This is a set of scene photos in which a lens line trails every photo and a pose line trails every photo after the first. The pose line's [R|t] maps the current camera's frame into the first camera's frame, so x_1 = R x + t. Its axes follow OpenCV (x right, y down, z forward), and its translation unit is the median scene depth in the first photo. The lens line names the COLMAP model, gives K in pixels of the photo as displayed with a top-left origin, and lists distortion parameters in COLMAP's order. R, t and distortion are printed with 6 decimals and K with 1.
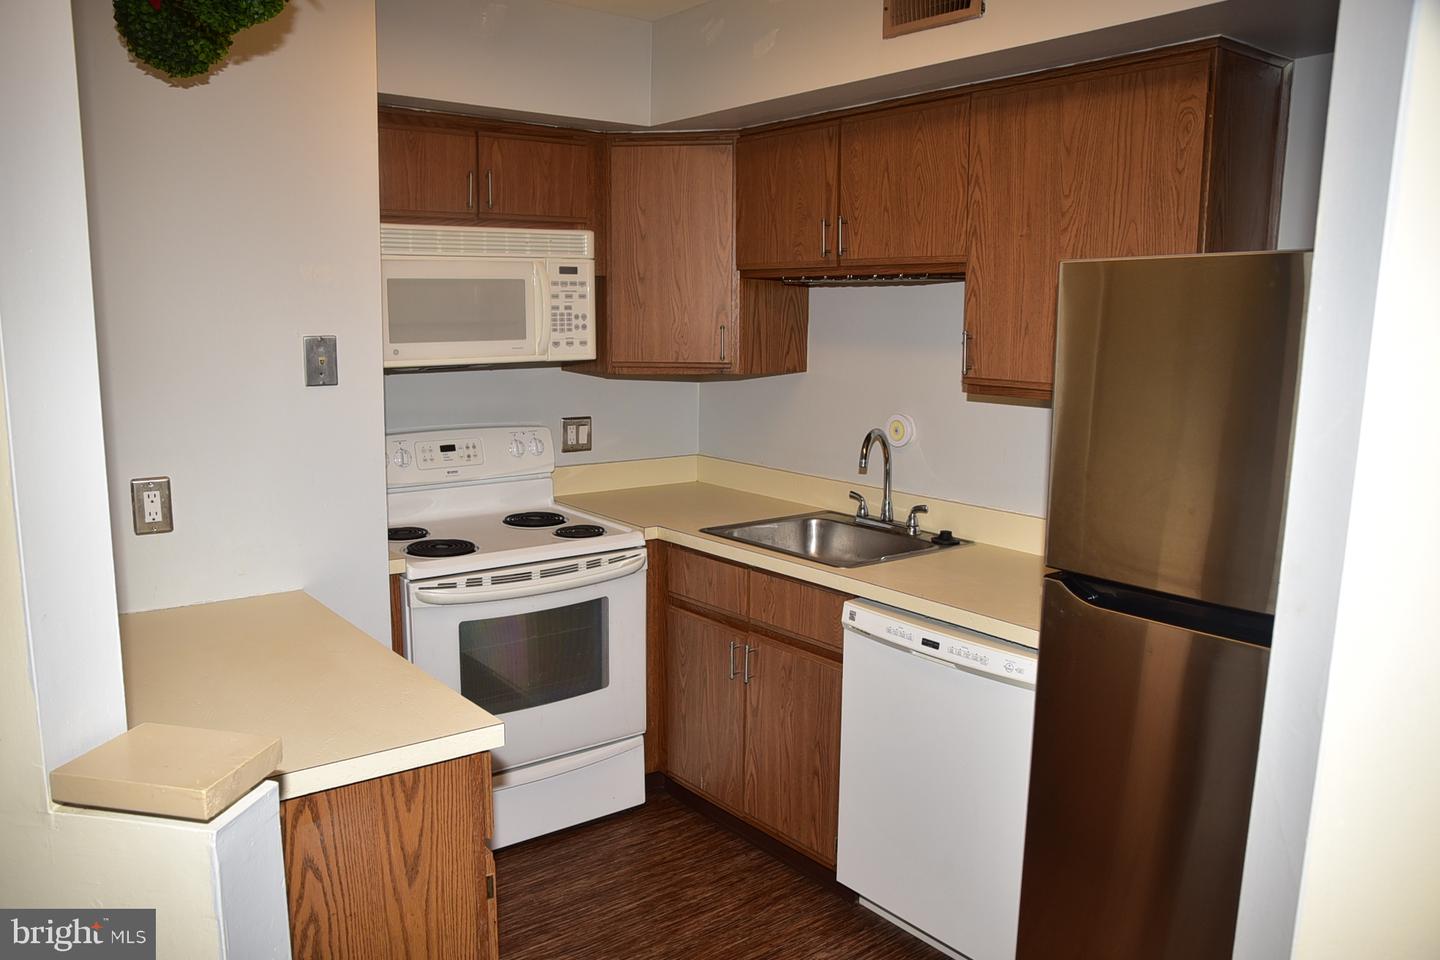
lens RADIAL K [[1080.0, 0, 705.4], [0, 1080.0, 492.1], [0, 0, 1]] dist [-0.116045, 0.100921]
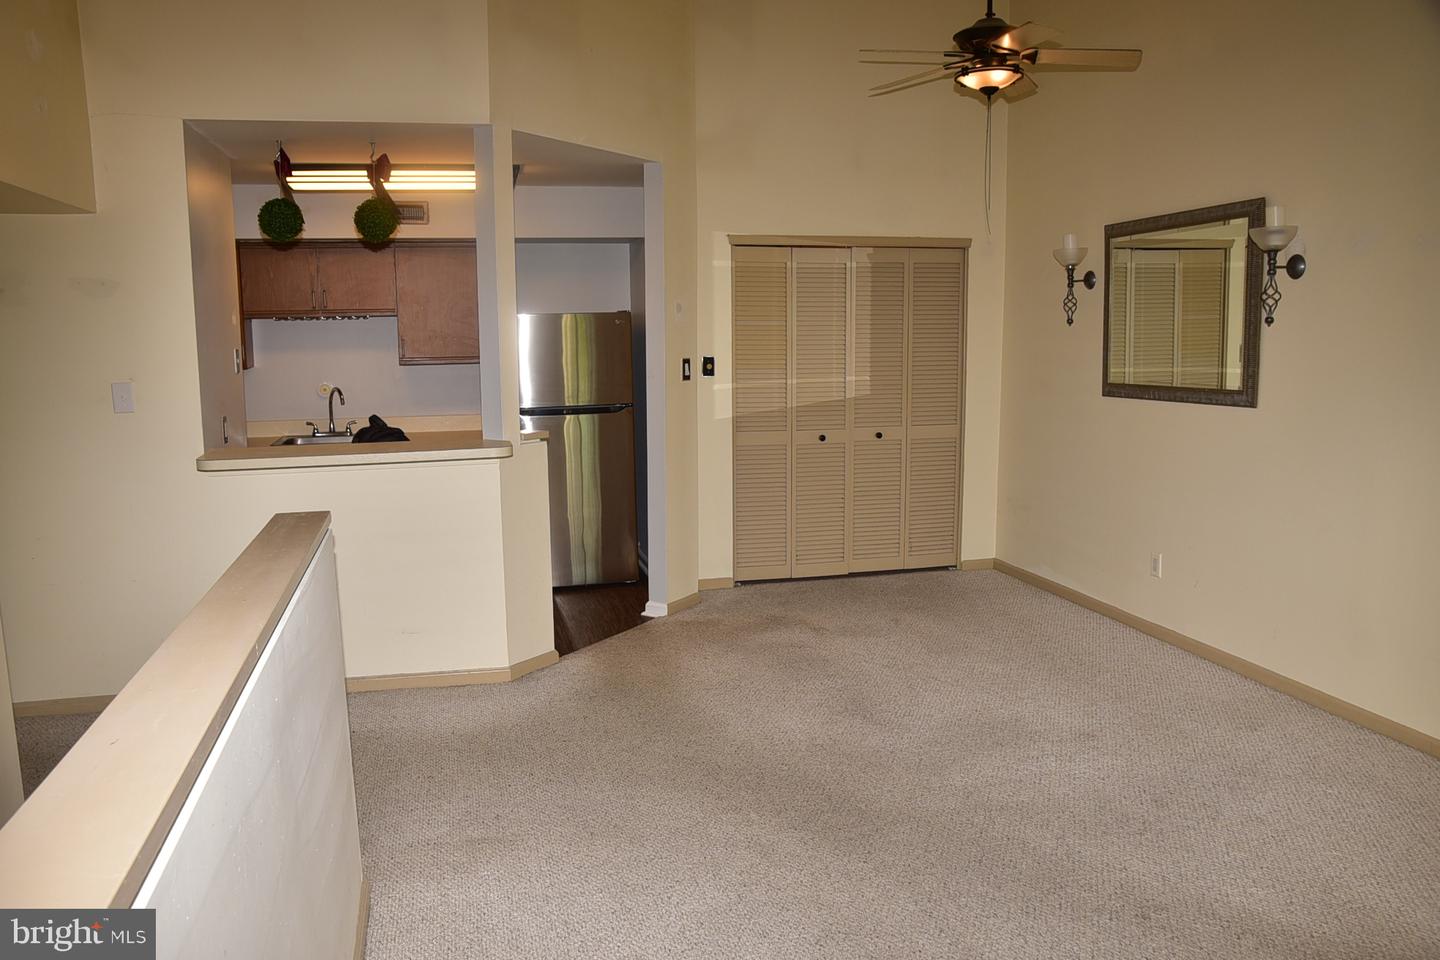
lens RADIAL K [[1080.0, 0, 705.4], [0, 1080.0, 492.1], [0, 0, 1]] dist [-0.116045, 0.100921]
pose [[0.407473, -0.149627, 0.900876, -1.765325], [0.160735, 0.982836, 0.090538, 0.086751], [-0.898961, 0.107910, 0.424529, -0.650637]]
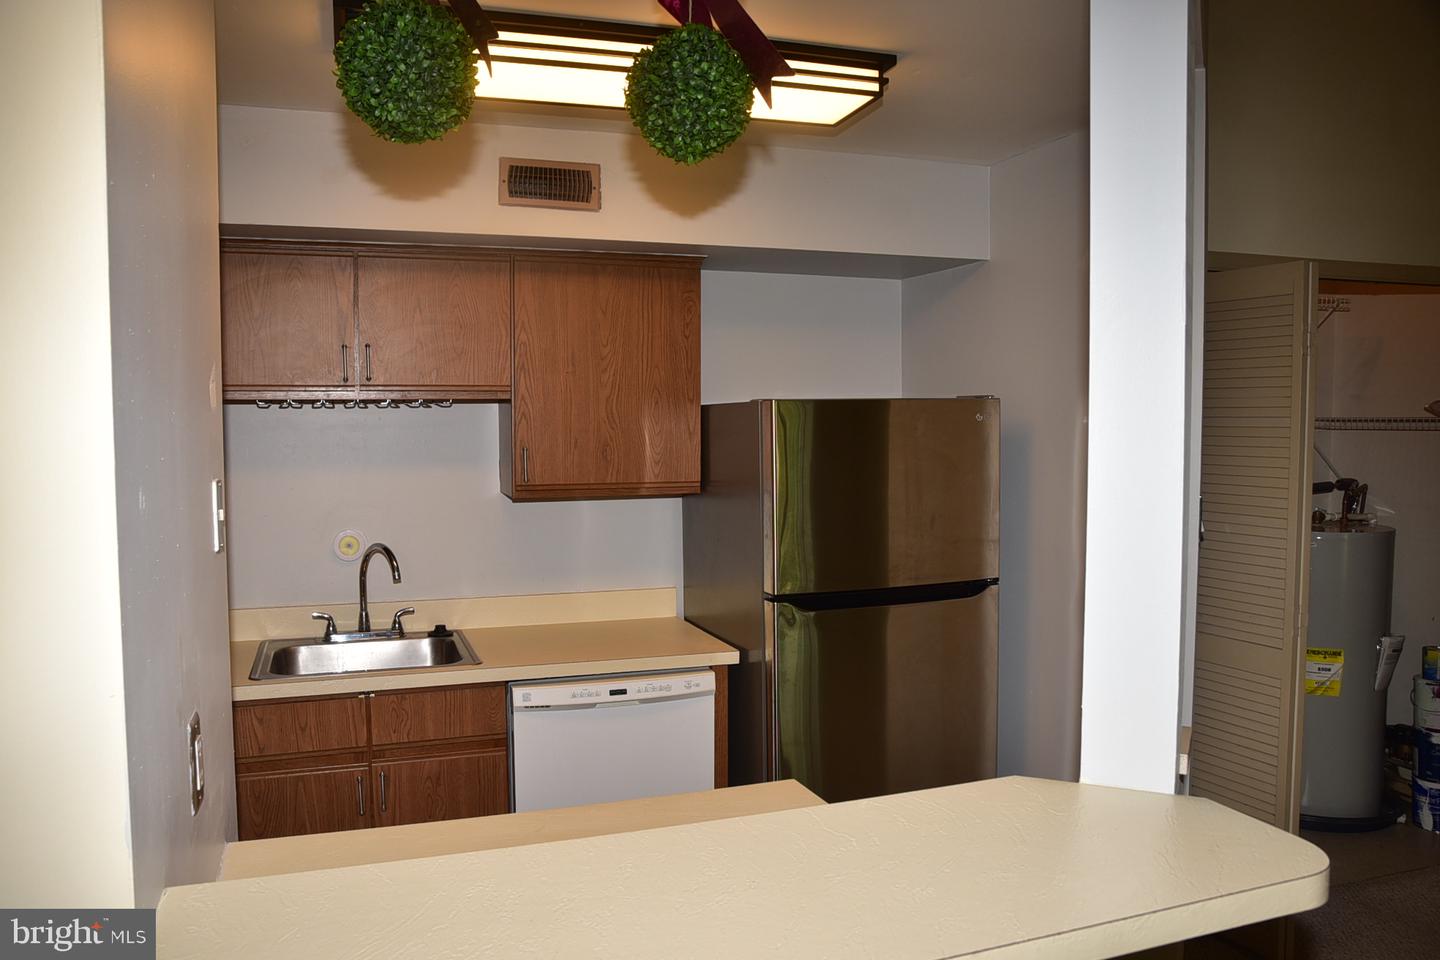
lens RADIAL K [[1080.0, 0, 705.4], [0, 1080.0, 492.1], [0, 0, 1]] dist [-0.116045, 0.100921]
pose [[0.316927, -0.069601, 0.945893, -0.858726], [0.162860, 0.986485, 0.018021, -0.089018], [-0.934363, 0.148337, 0.323979, 0.418909]]
